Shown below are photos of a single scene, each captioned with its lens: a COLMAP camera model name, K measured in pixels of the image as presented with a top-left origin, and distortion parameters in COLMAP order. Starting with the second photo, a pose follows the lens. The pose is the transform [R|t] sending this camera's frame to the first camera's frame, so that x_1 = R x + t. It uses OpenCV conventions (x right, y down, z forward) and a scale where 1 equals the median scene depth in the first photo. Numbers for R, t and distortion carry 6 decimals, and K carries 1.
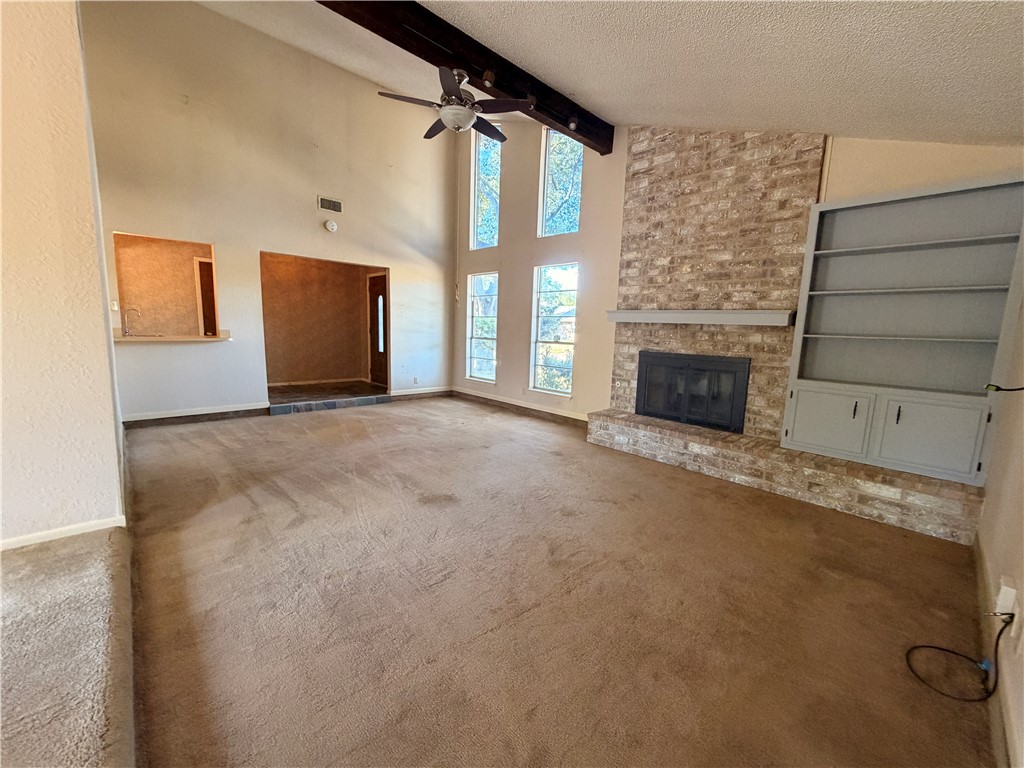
lens RADIAL K [[410.3, 0, 509.1], [0, 410.3, 383.1], [0, 0, 1]] dist [0.000270, 0.000346]
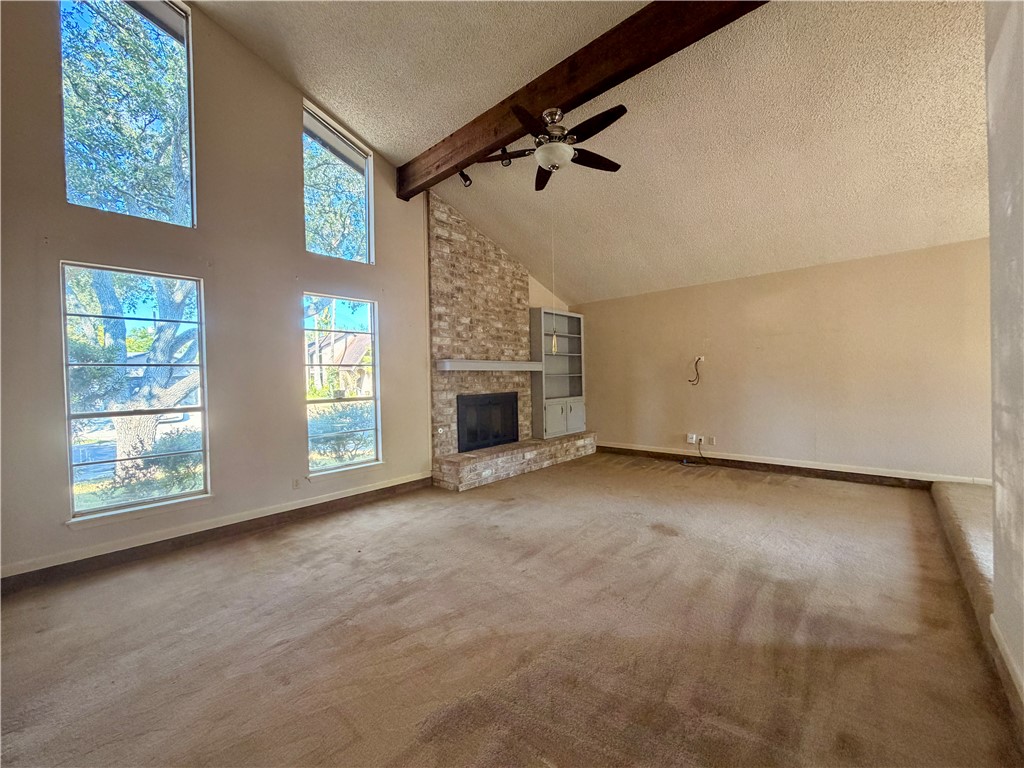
lens RADIAL K [[410.3, 0, 509.1], [0, 410.3, 383.1], [0, 0, 1]] dist [0.000270, 0.000346]
pose [[-0.079314, -0.044353, 0.995862, -0.819830], [0.154843, 0.986336, 0.056261, -0.156804], [-0.984750, 0.158665, -0.071363, 0.955375]]
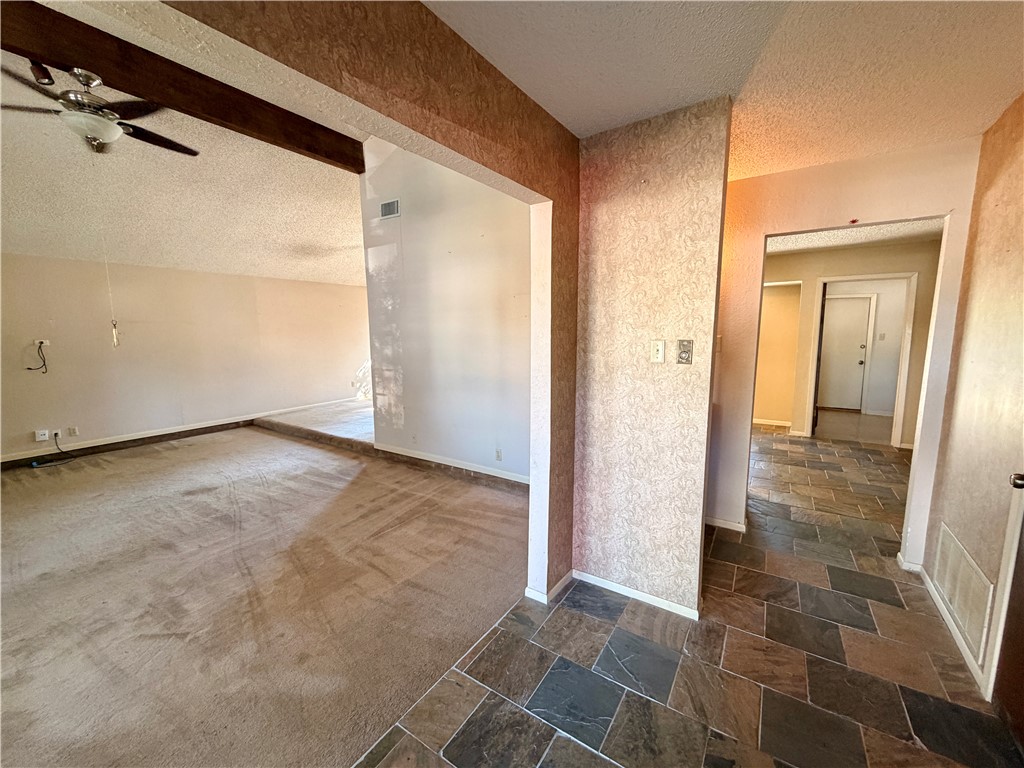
lens RADIAL K [[408.5, 0, 508.8], [0, 408.5, 383.9], [0, 0, 1]] dist [0.000599, 0.000057]
pose [[-0.974851, 0.007563, -0.222730, -0.579162], [-0.049801, 0.966757, 0.250799, -0.299125], [0.217223, 0.255584, -0.942067, 1.607294]]
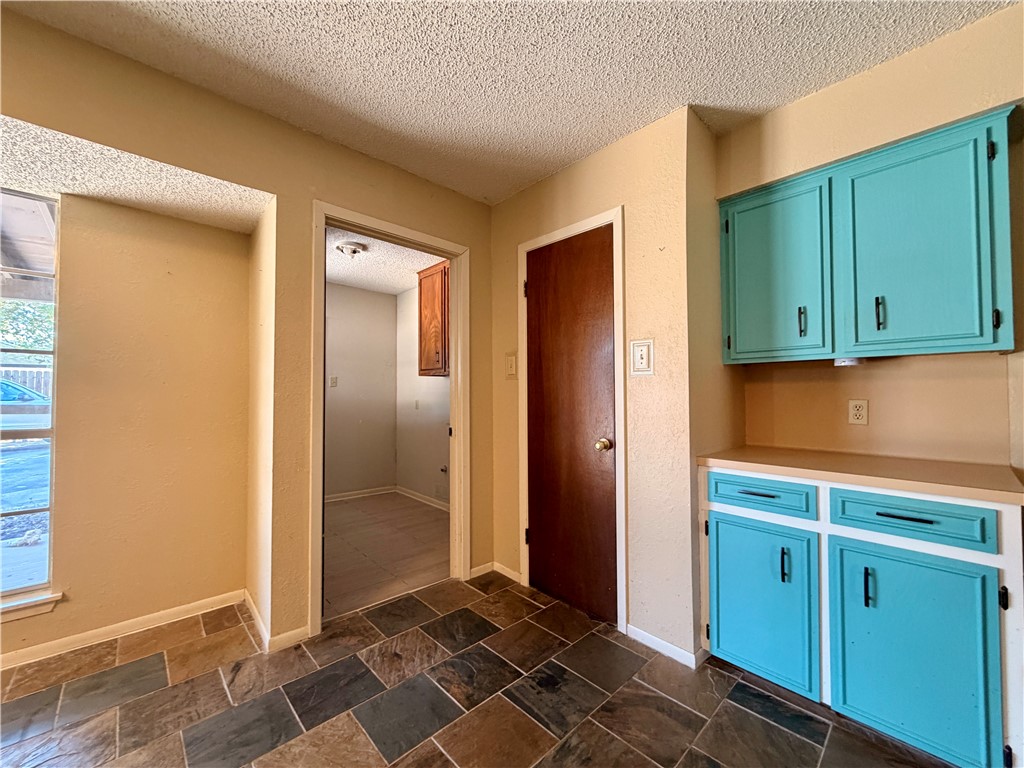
lens RADIAL K [[410.3, 0, 509.1], [0, 410.3, 383.1], [0, 0, 1]] dist [0.000270, 0.000346]
pose [[-0.000404, -0.056409, -0.998408, -1.251655], [-0.138230, 0.988826, -0.055811, -0.157764], [0.990400, 0.137987, -0.008197, 0.881919]]
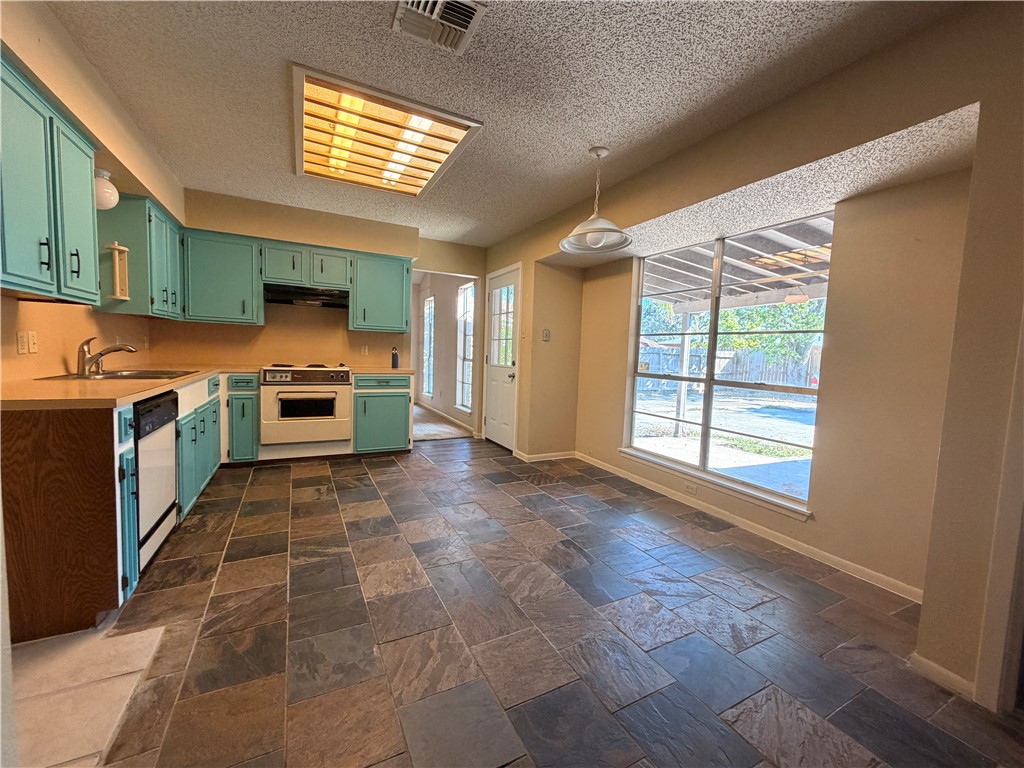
lens RADIAL K [[408.5, 0, 508.8], [0, 408.5, 383.9], [0, 0, 1]] dist [0.000599, 0.000057]
pose [[-0.958159, -0.090656, 0.271502, -1.413450], [-0.031543, 0.976185, 0.214635, -0.181796], [-0.284494, 0.197090, -0.938200, 1.050919]]
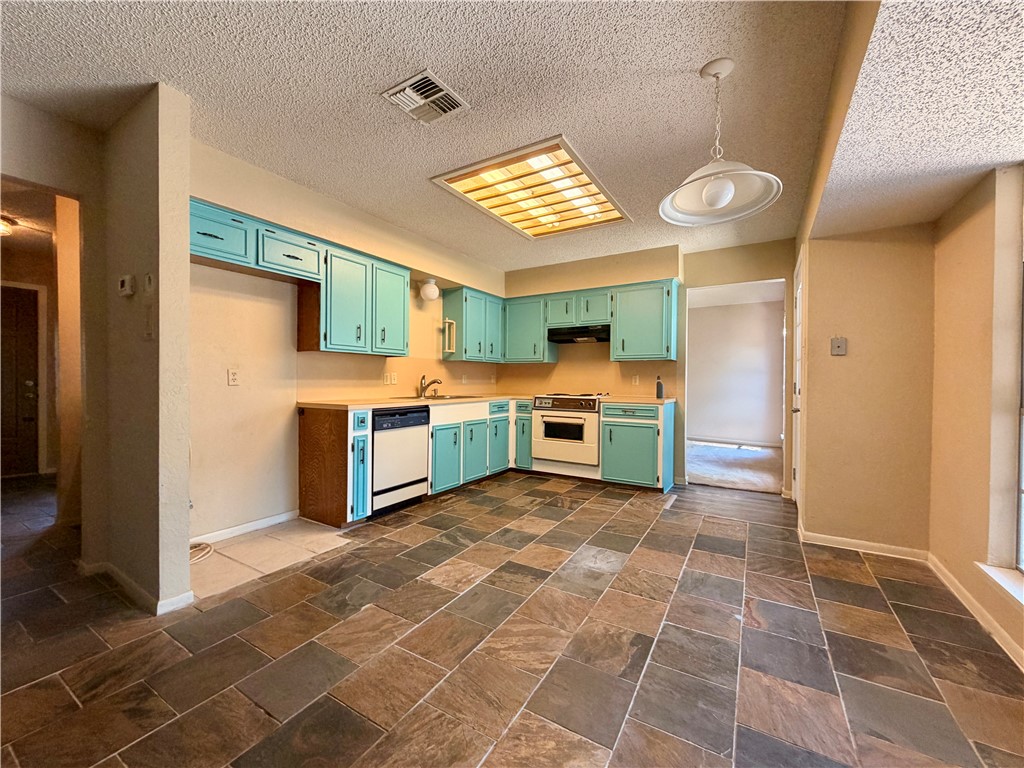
lens RADIAL K [[408.5, 0, 508.8], [0, 408.5, 383.9], [0, 0, 1]] dist [0.000599, 0.000057]
pose [[-0.263407, -0.043388, 0.963708, -1.677018], [0.113036, 0.990718, 0.075500, -0.137768], [-0.958039, 0.128821, -0.256058, 0.747839]]
